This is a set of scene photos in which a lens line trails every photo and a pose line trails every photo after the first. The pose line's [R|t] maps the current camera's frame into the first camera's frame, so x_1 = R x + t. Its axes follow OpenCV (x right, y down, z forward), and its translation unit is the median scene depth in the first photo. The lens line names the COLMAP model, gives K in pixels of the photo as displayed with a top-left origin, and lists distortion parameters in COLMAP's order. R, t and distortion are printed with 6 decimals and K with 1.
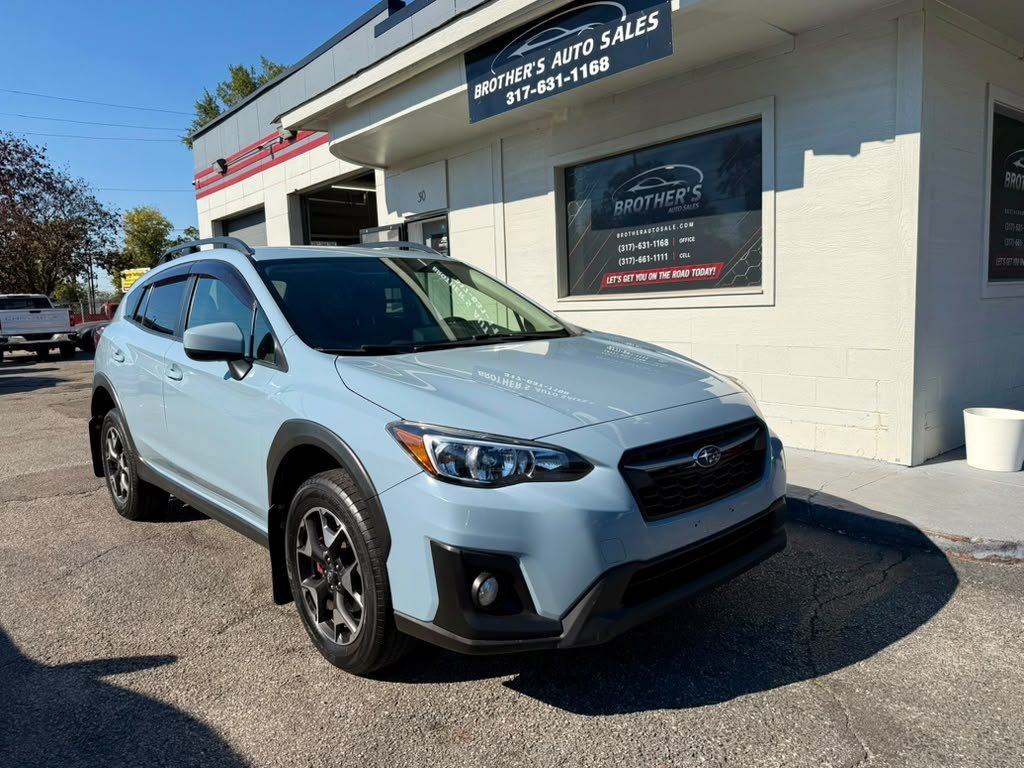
lens RADIAL K [[740.8, 0, 517.0], [0, 740.8, 384.4], [0, 0, 1]] dist [0.028994, -0.051262]
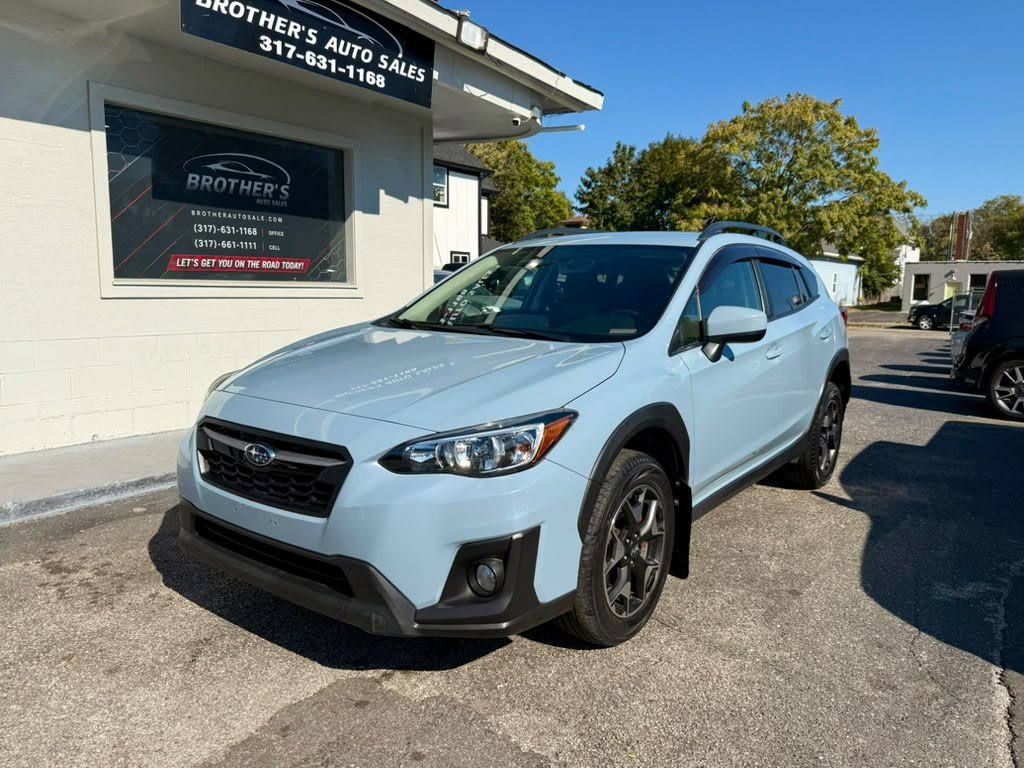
lens RADIAL K [[749.5, 0, 508.4], [0, 749.5, 385.5], [0, 0, 1]] dist [0.035767, -0.065989]
pose [[-0.240701, -0.085206, 0.966852, -0.973793], [0.101784, 0.988431, 0.112448, -0.071253], [-0.965248, 0.125476, -0.229244, 1.017170]]
